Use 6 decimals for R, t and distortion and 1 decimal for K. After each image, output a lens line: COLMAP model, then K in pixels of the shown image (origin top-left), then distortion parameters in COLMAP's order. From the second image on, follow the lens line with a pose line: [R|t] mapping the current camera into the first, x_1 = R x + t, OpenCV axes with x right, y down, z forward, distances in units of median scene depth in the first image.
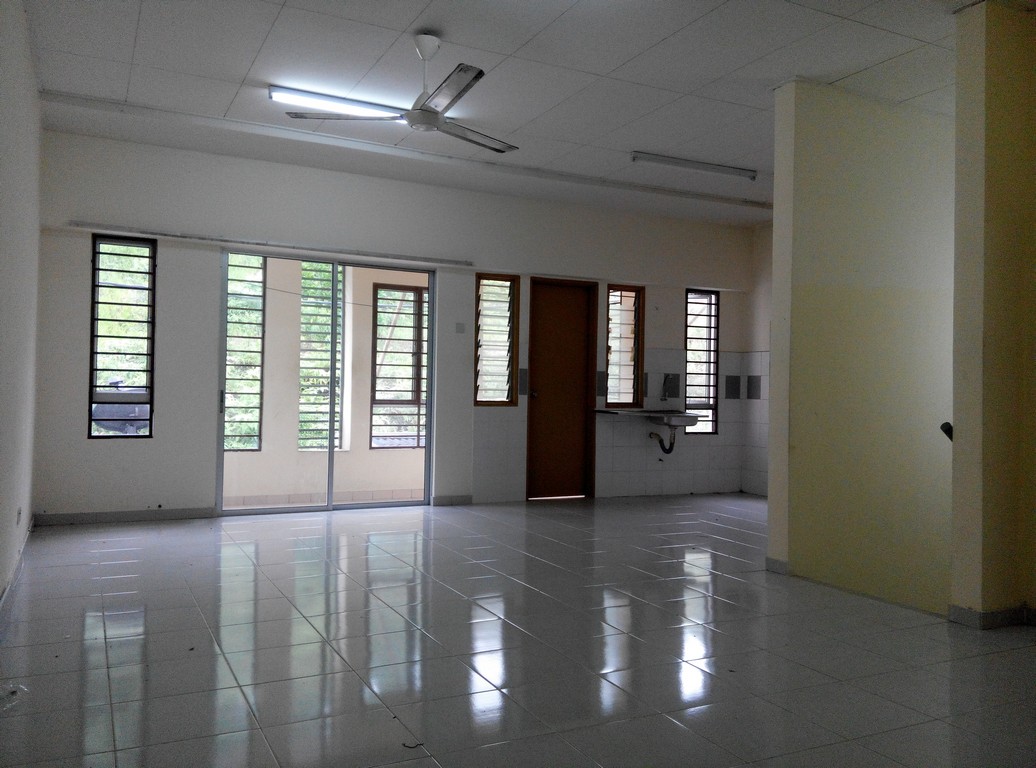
lens RADIAL K [[849.6, 0, 518.0], [0, 849.6, 384.0], [0, 0, 1]] dist [0.203661, -0.380813]
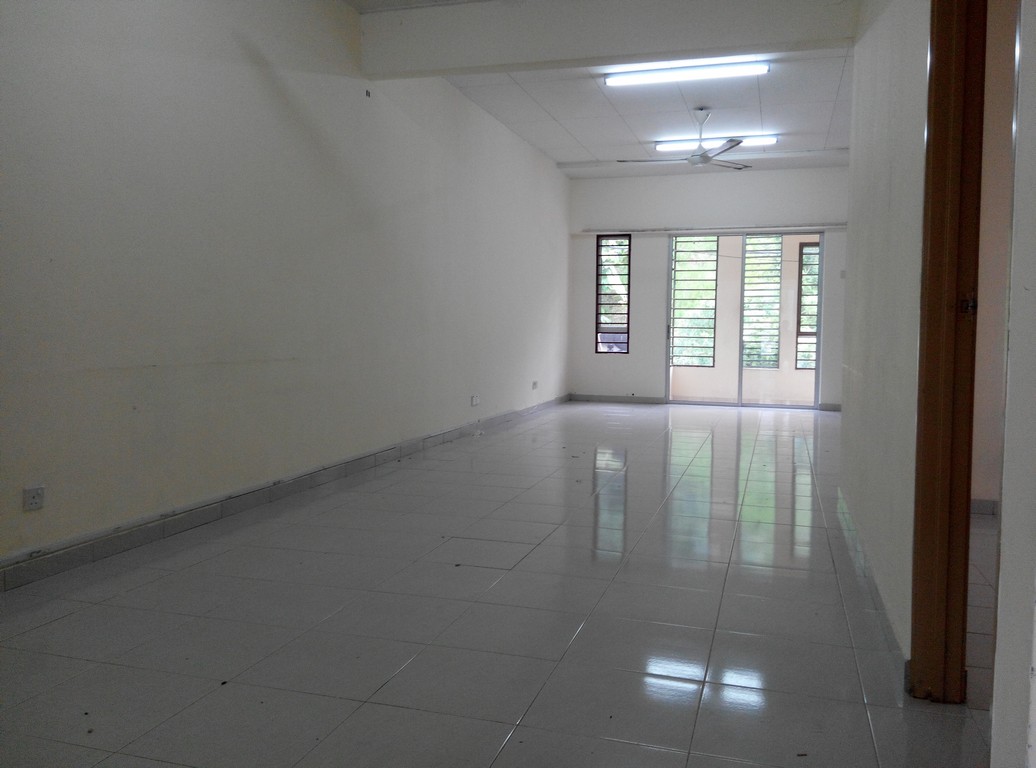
lens RADIAL K [[849.6, 0, 518.0], [0, 849.6, 384.0], [0, 0, 1]] dist [0.203661, -0.380813]
pose [[0.726761, 0.030109, -0.686230, 0.559688], [0.007225, 0.998648, 0.051469, 0.034232], [0.686852, -0.042363, 0.725561, -0.348633]]
